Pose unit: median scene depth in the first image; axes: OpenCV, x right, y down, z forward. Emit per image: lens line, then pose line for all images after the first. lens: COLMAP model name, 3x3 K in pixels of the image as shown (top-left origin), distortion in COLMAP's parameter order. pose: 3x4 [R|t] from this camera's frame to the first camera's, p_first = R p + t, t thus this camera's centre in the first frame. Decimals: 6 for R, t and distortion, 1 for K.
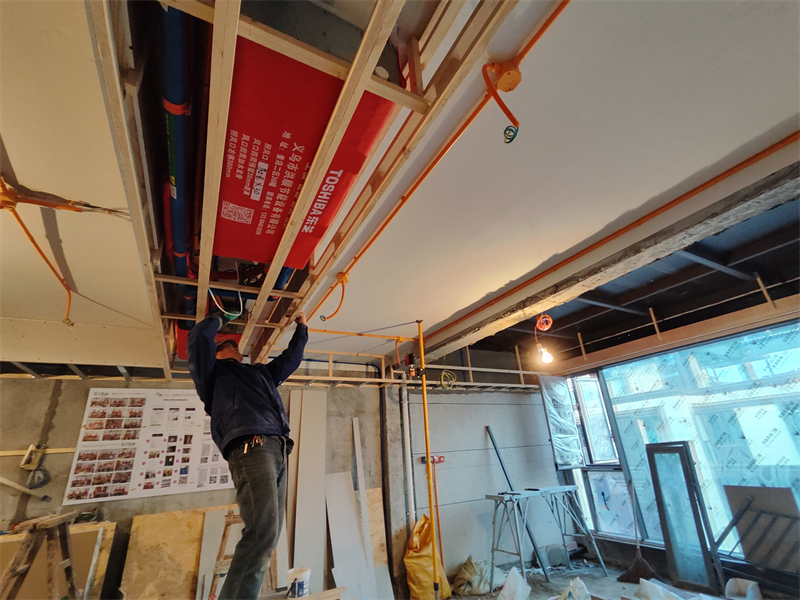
lens RADIAL K [[365.9, 0, 401.3], [0, 365.9, 311.1], [0, 0, 1]] dist [-0.000784, 0.005251]
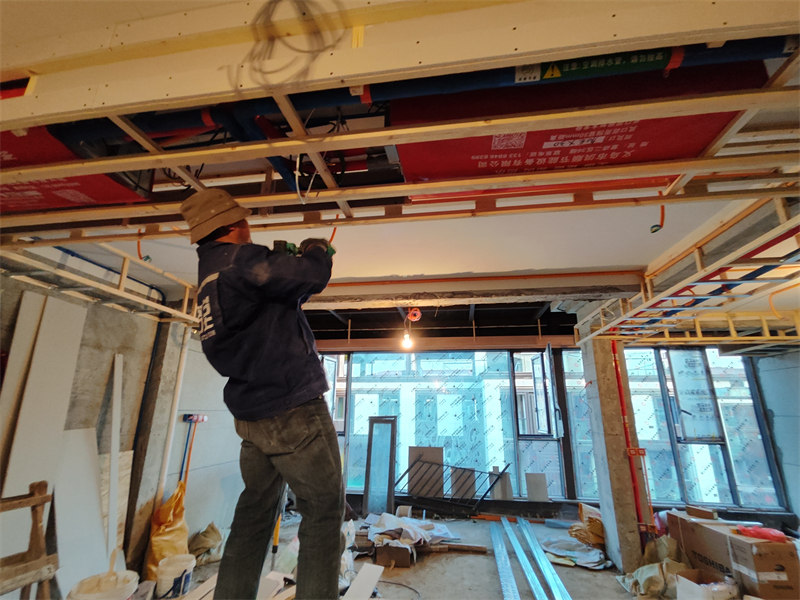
lens RADIAL K [[365.9, 0, 401.3], [0, 365.9, 311.1], [0, 0, 1]] dist [-0.000784, 0.005251]
pose [[0.592307, 0.279380, 0.755725, -0.410681], [-0.337548, 0.937721, -0.082104, 0.101478], [-0.731597, -0.206462, 0.649722, 0.191028]]
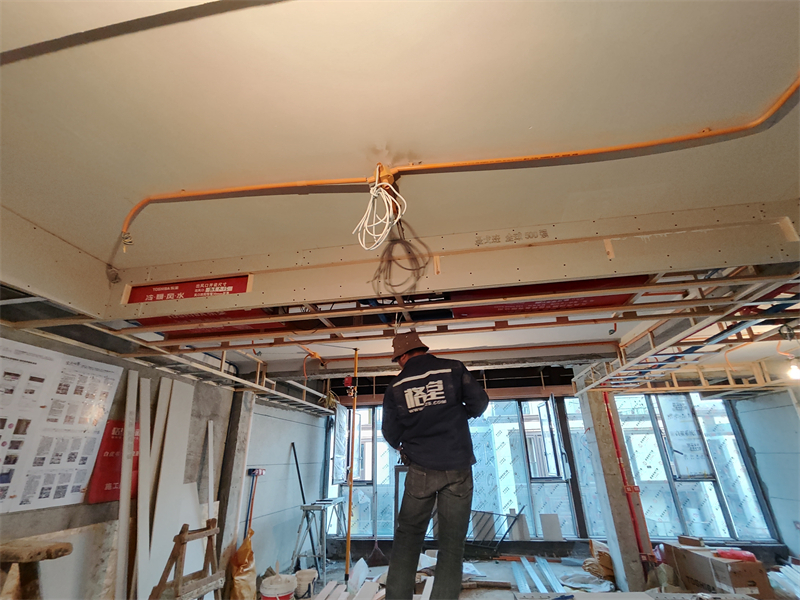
lens RADIAL K [[370.6, 0, 402.4], [0, 370.6, 308.5], [0, 0, 1]] dist [-0.000739, 0.008383]
pose [[0.597924, 0.347210, 0.722449, -0.673897], [-0.307319, 0.931737, -0.193447, 0.080056], [-0.740299, -0.106356, 0.663812, 0.107592]]
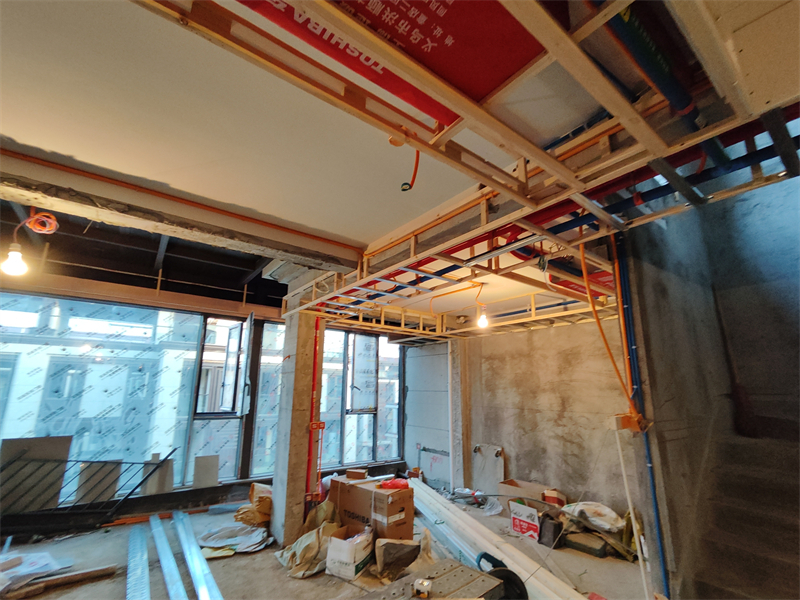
lens RADIAL K [[366.0, 0, 403.0], [0, 366.0, 314.6], [0, 0, 1]] dist [-0.001099, 0.000507]
pose [[-0.160499, 0.261744, 0.951699, -0.264346], [-0.362636, 0.881129, -0.303492, 0.113576], [-0.918006, -0.393830, -0.046502, 0.241478]]
